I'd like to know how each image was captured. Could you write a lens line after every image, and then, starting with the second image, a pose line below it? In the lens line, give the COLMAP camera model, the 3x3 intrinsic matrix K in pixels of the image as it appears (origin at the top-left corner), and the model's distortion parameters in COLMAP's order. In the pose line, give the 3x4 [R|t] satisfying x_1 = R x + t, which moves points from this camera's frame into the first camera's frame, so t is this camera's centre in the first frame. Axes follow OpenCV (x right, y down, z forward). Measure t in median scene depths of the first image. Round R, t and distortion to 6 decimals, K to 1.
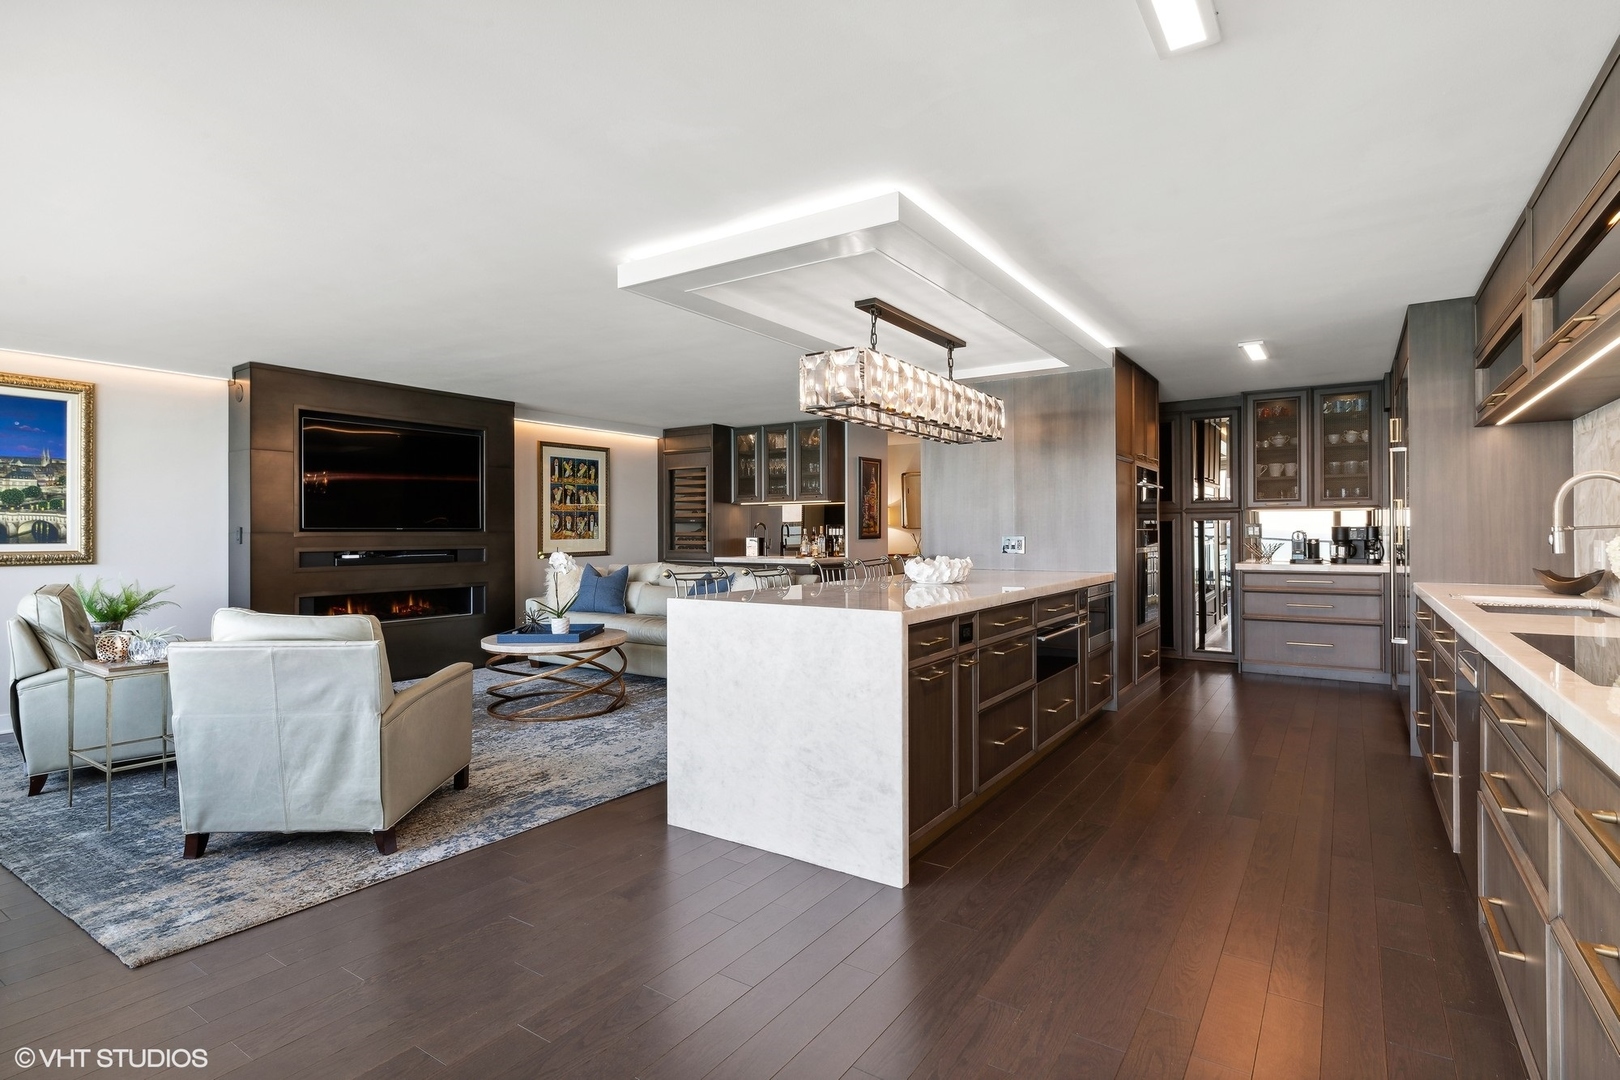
lens RADIAL K [[806.8, 0, 814.5], [0, 806.8, 532.9], [0, 0, 1]] dist [0.010631, -0.000072]
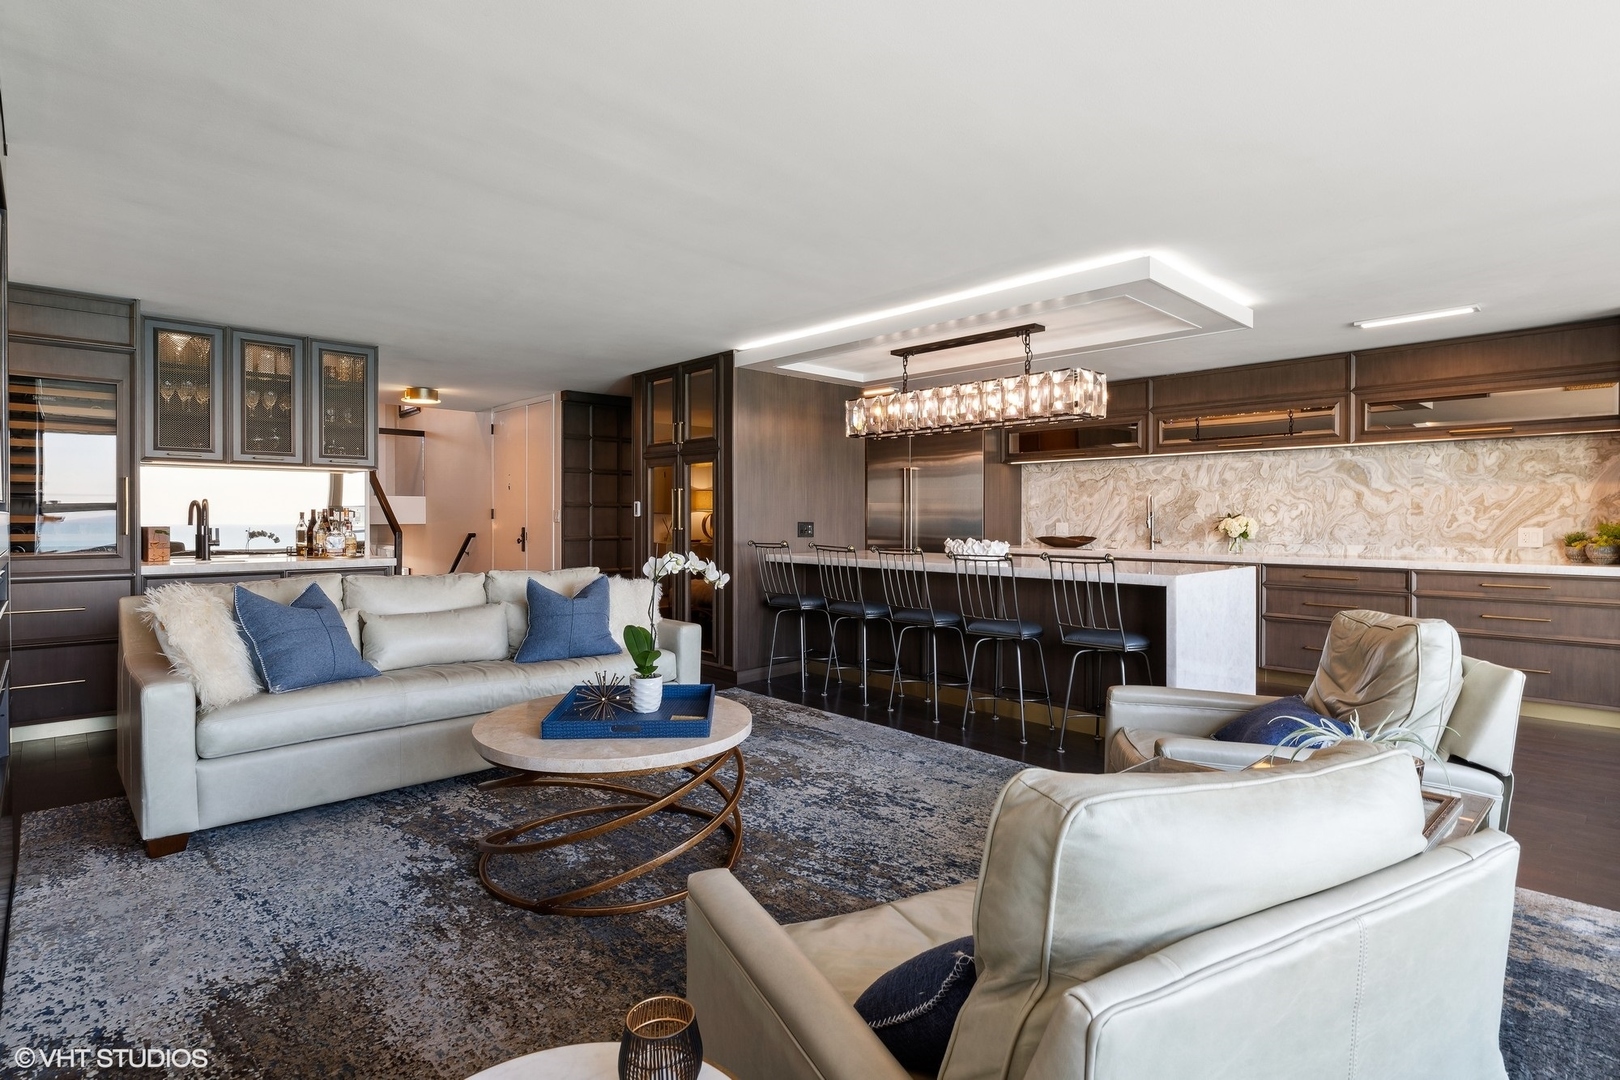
lens RADIAL K [[811.0, 0, 817.9], [0, 811.0, 525.8], [0, 0, 1]] dist [-0.003255, 0.000147]
pose [[0.204981, -0.005802, 0.978749, -0.584871], [-0.001462, 0.999980, 0.006234, 0.001807], [-0.978765, -0.002708, 0.204968, 0.528284]]
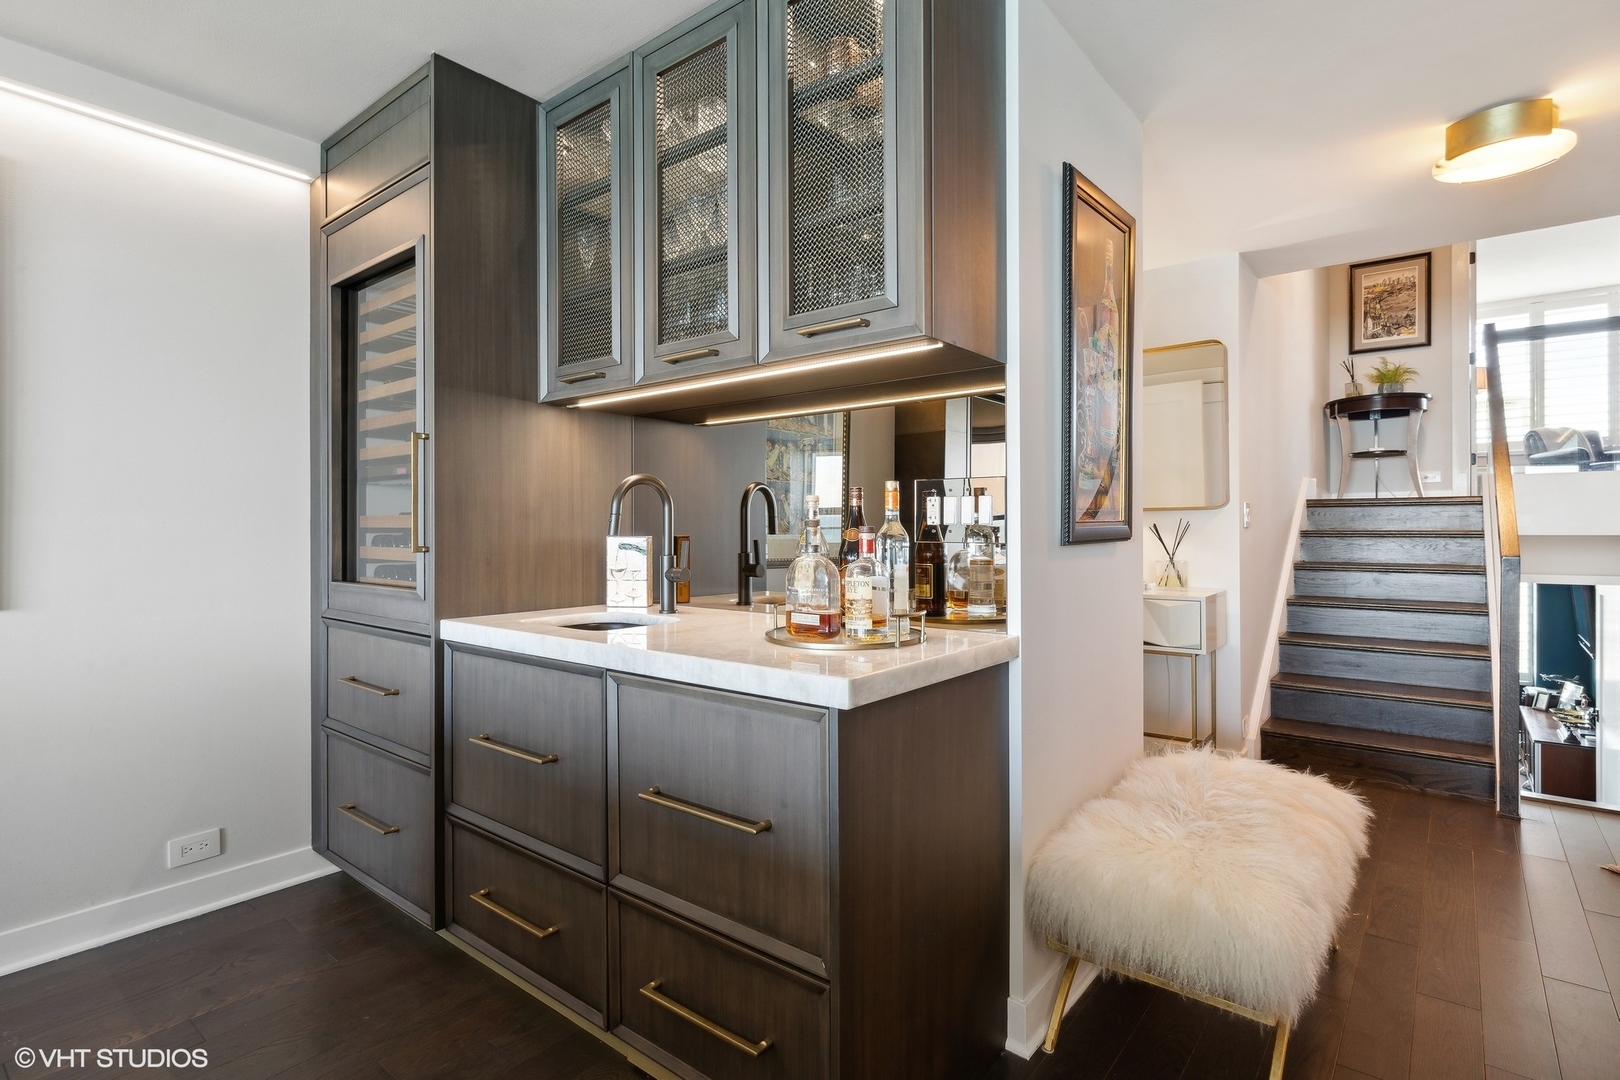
lens RADIAL K [[797.6, 0, 810.0], [0, 797.6, 540.0], [0, 0, 1]] dist [-0.003199, -0.000509]
pose [[0.996726, -0.000877, -0.080849, 0.003990], [0.001832, 0.999929, 0.011734, 0.004618], [0.080833, -0.011844, 0.996657, 0.850086]]
